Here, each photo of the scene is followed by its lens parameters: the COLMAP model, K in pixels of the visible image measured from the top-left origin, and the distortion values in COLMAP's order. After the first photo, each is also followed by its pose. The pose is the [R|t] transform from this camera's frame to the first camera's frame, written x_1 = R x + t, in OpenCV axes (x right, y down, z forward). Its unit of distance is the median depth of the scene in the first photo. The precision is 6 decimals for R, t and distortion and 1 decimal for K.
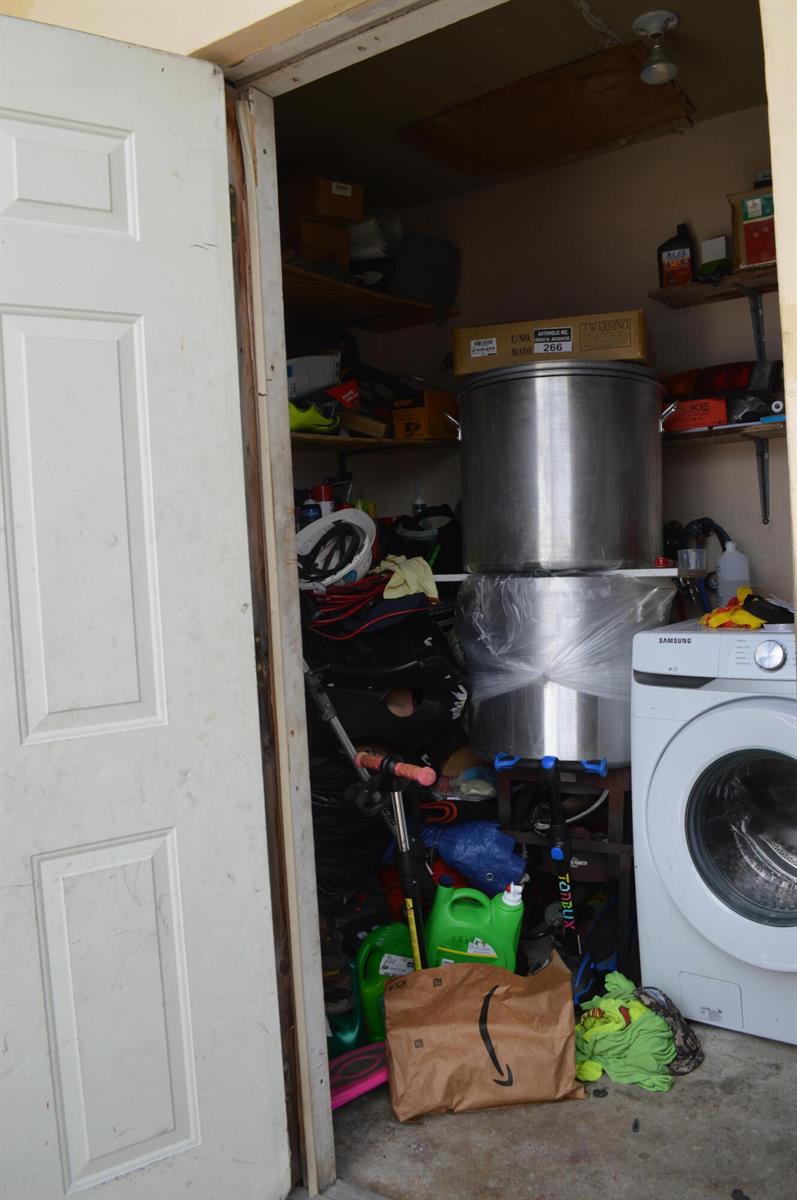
lens RADIAL K [[962.1, 0, 398.8], [0, 962.1, 523.5], [0, 0, 1]] dist [-0.104468, 0.079000]
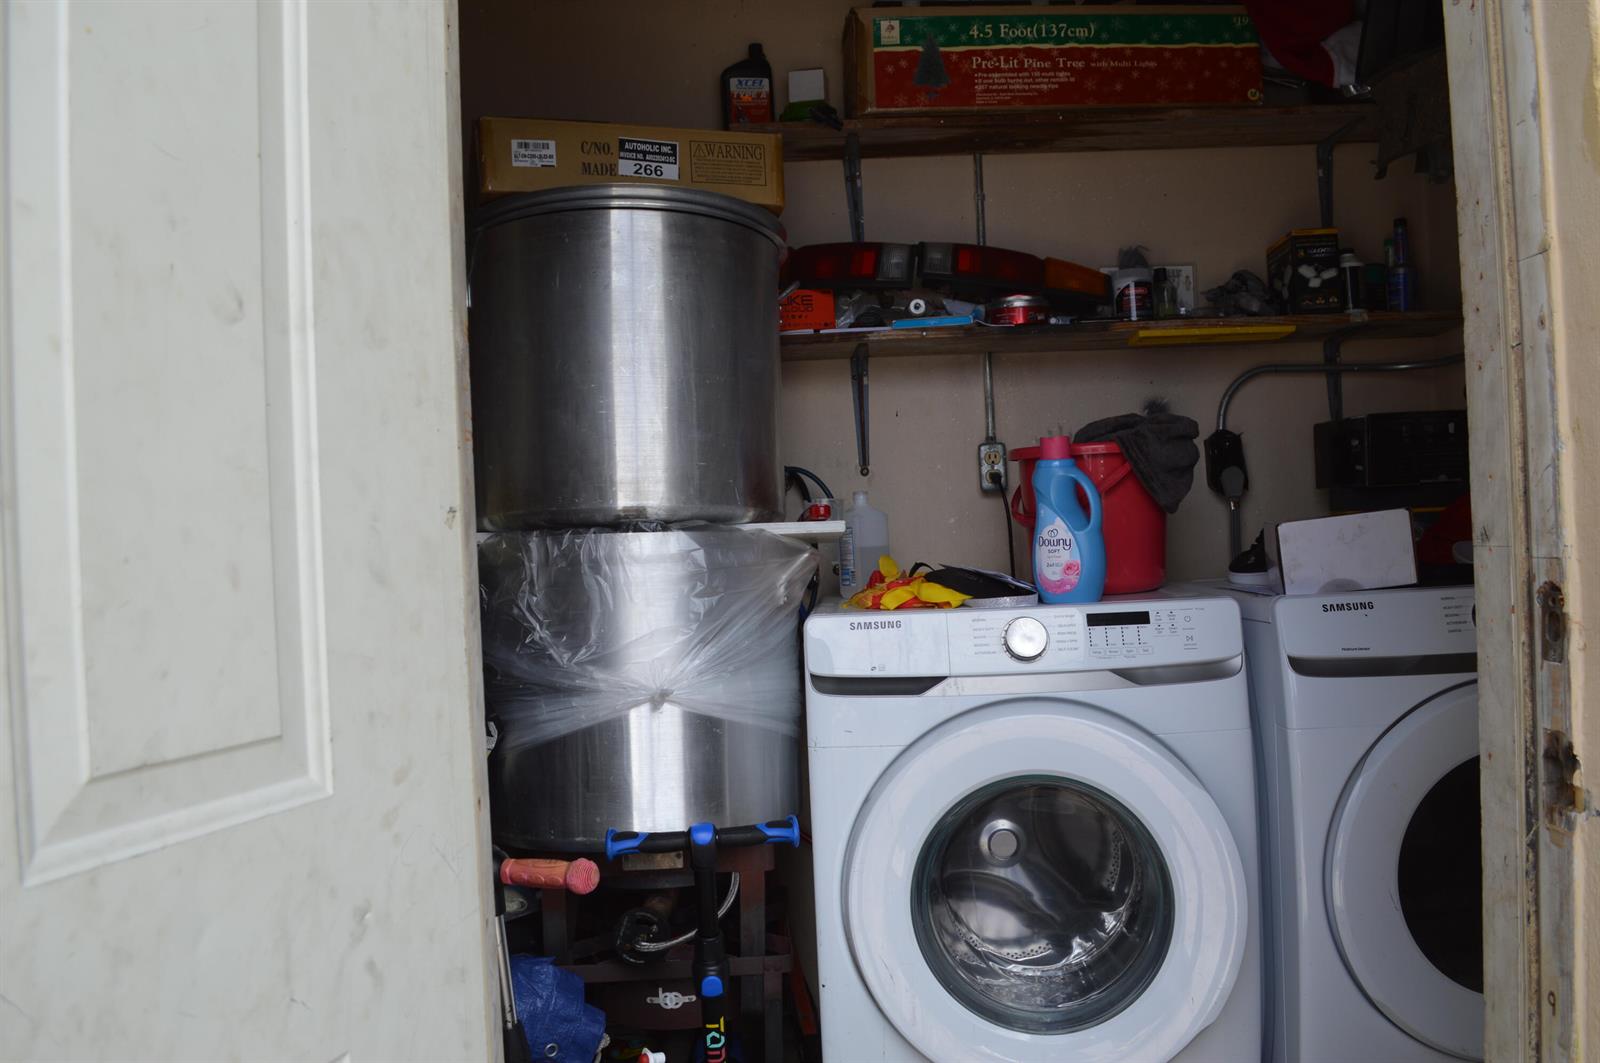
lens RADIAL K [[1282.8, 0, 800.6], [0, 1282.8, 479.1], [0, 0, 1]] dist [-0.104468, 0.079000]
pose [[0.820033, 0.043362, 0.570671, -0.233106], [-0.015673, 0.998453, -0.053345, 0.063672], [-0.572102, 0.034801, 0.819444, 0.275401]]
